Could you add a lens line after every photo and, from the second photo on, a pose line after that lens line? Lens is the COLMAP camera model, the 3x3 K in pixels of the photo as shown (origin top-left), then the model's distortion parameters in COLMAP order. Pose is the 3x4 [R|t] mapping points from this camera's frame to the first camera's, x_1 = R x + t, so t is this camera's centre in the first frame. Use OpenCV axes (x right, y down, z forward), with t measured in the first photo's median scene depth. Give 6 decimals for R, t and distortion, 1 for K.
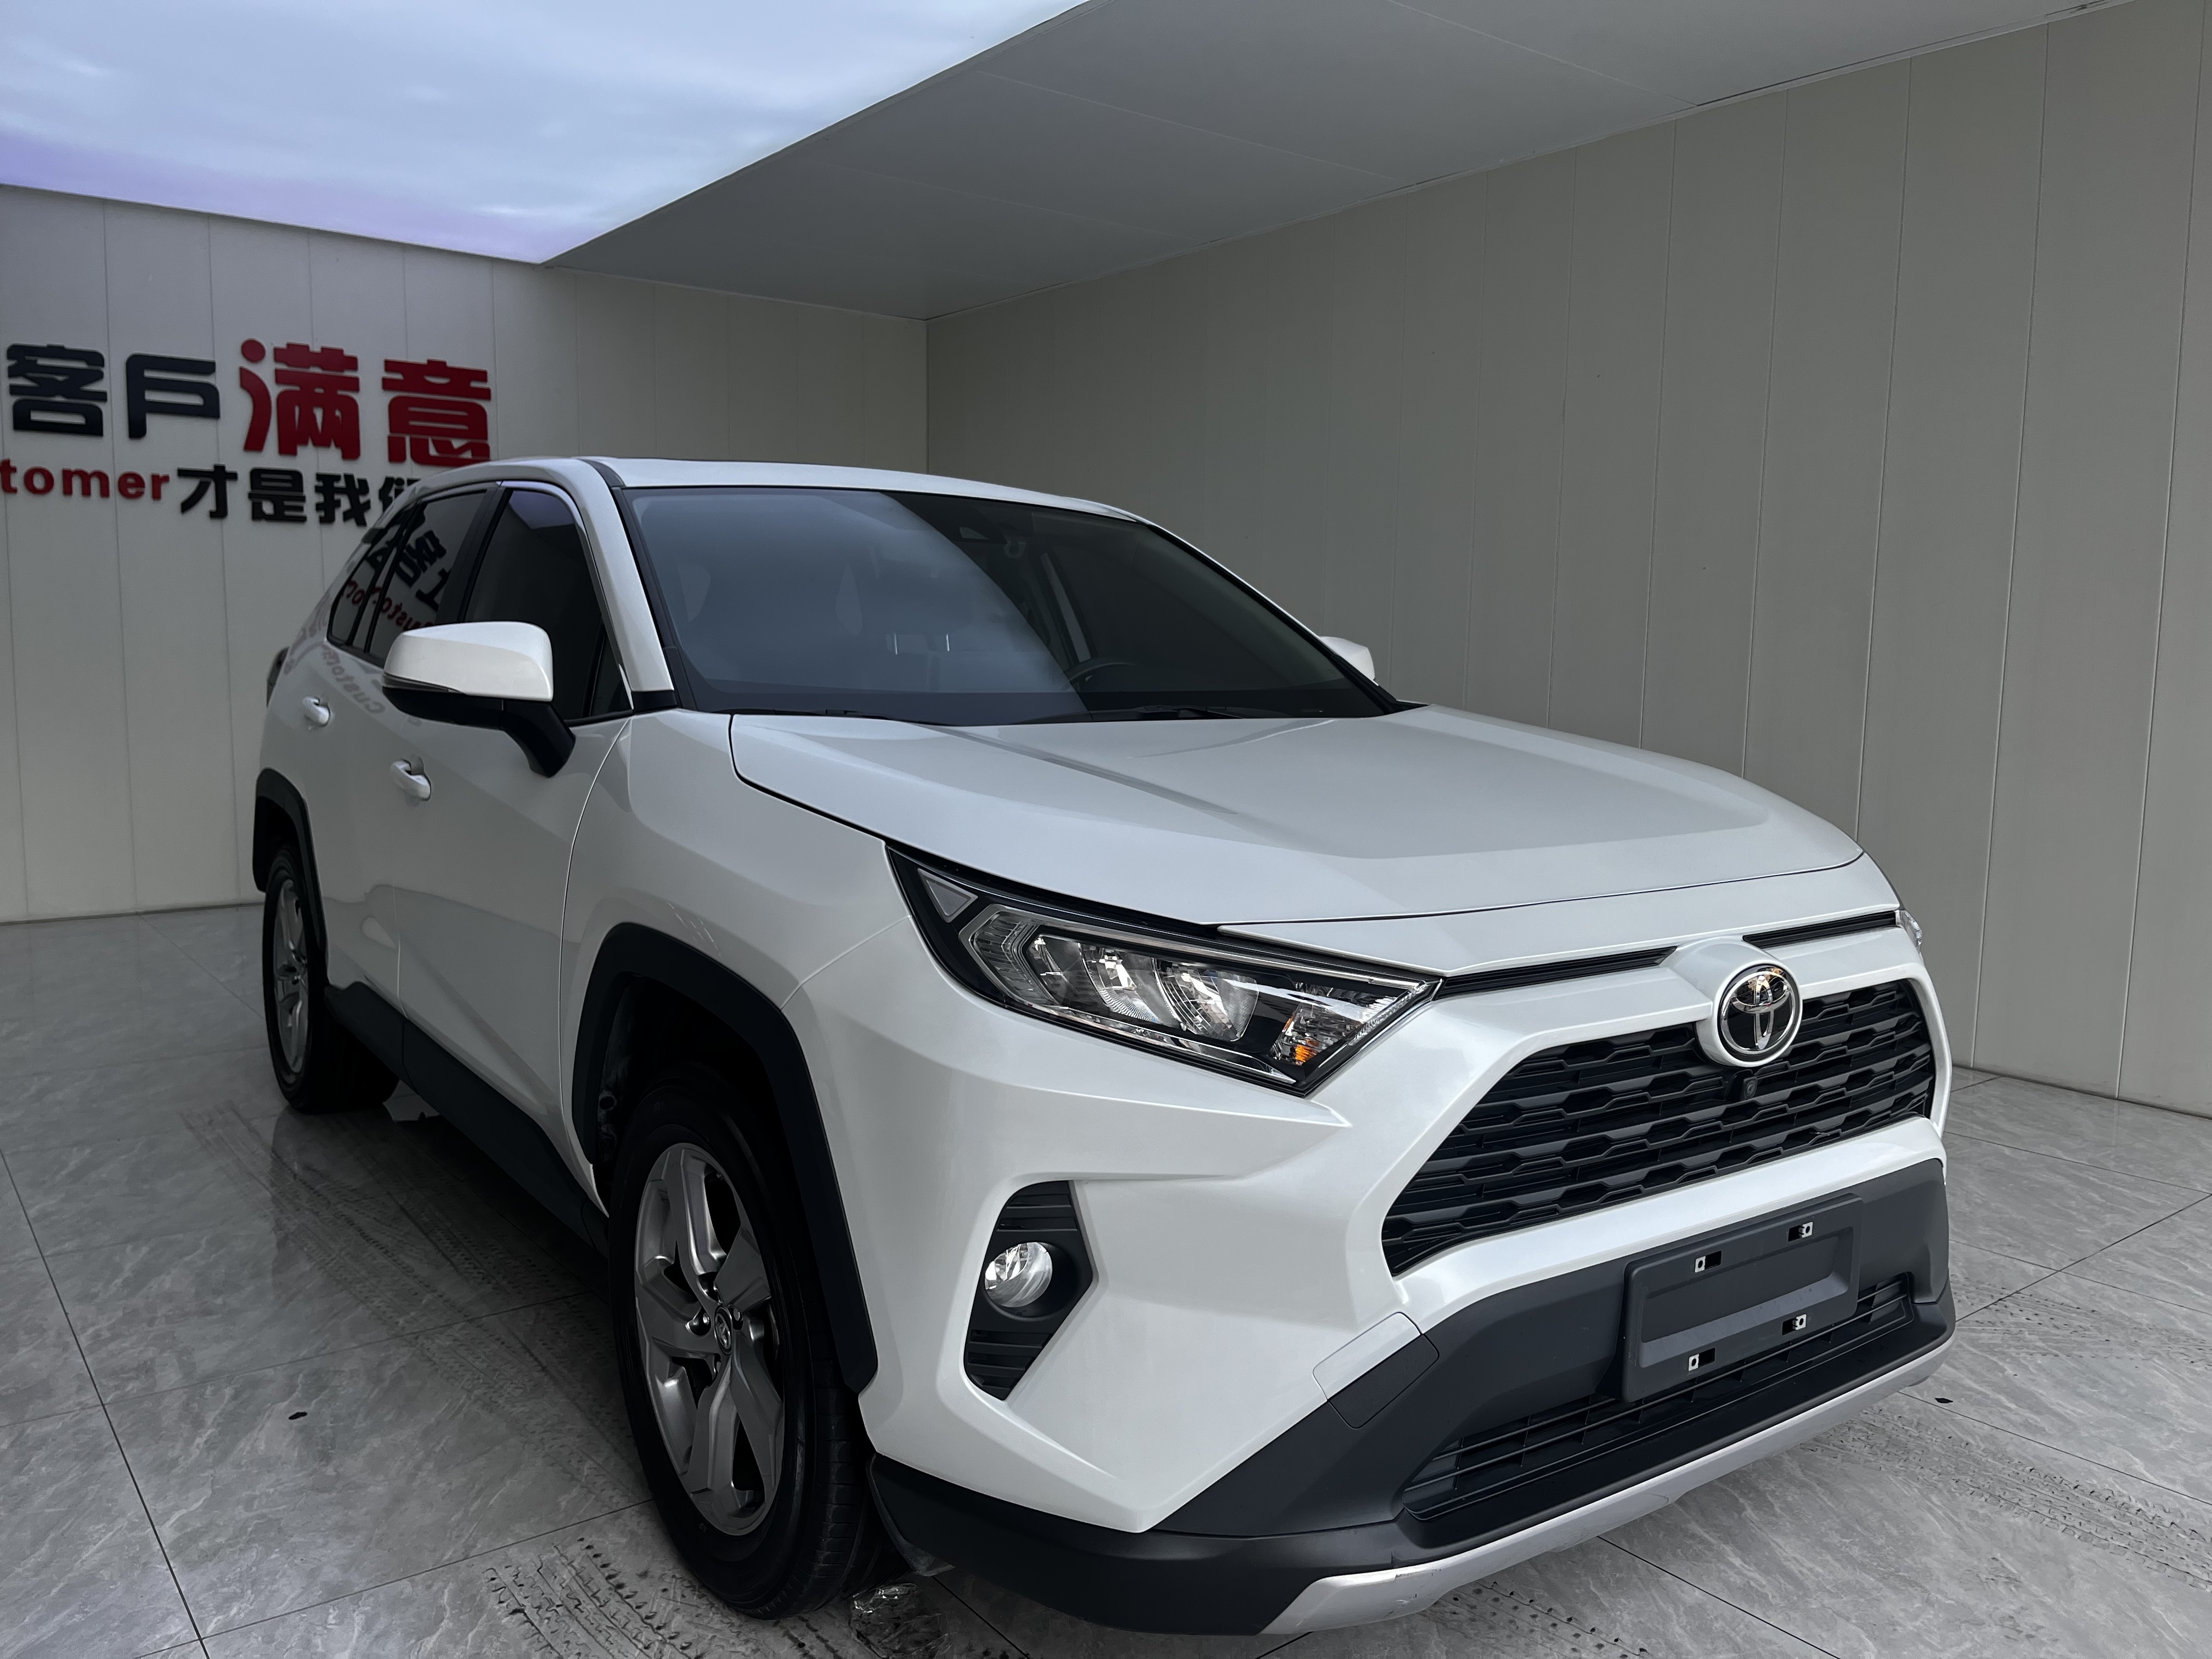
lens RADIAL K [[1687.5, 0, 1109.7], [0, 1687.5, 842.1], [0, 0, 1]] dist [0.081116, -0.140465]
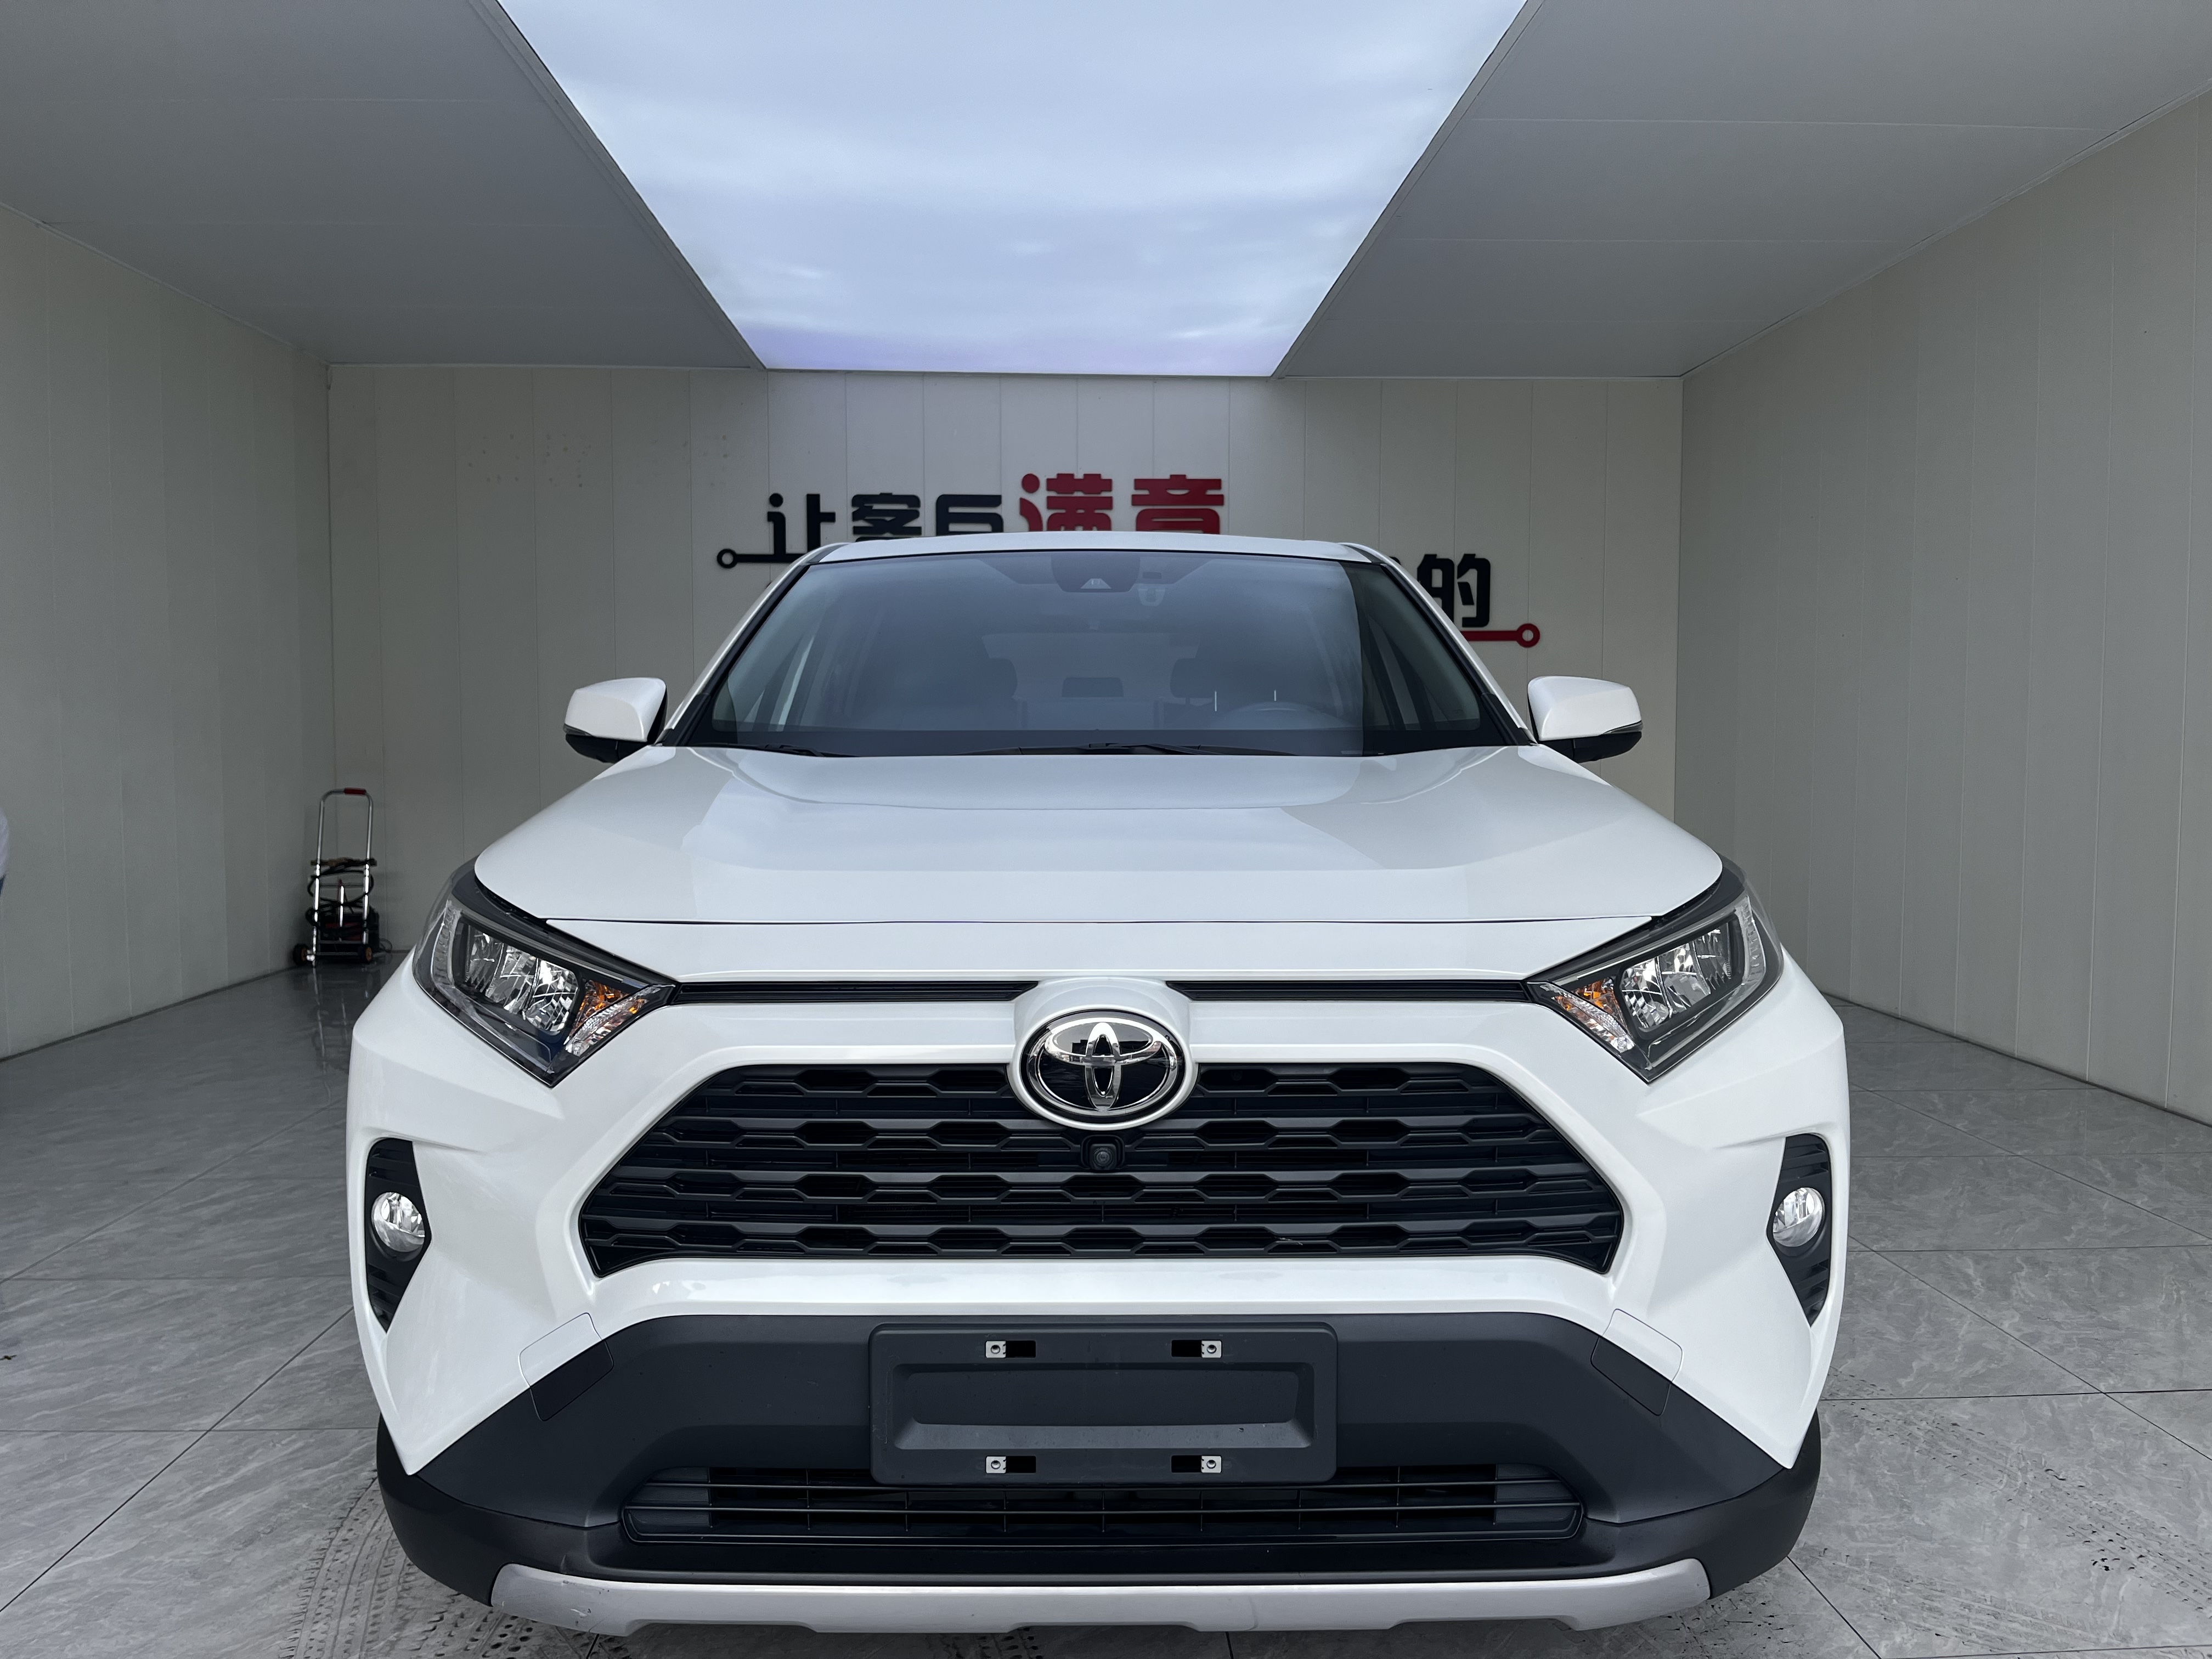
lens RADIAL K [[1687.1, 0, 1093.6], [0, 1687.1, 834.4], [0, 0, 1]] dist [0.041675, -0.050465]
pose [[0.811665, 0.019691, -0.583792, 0.242117], [-0.054589, 0.997615, -0.042249, 0.005695], [0.581567, 0.066161, 0.810803, 0.086148]]
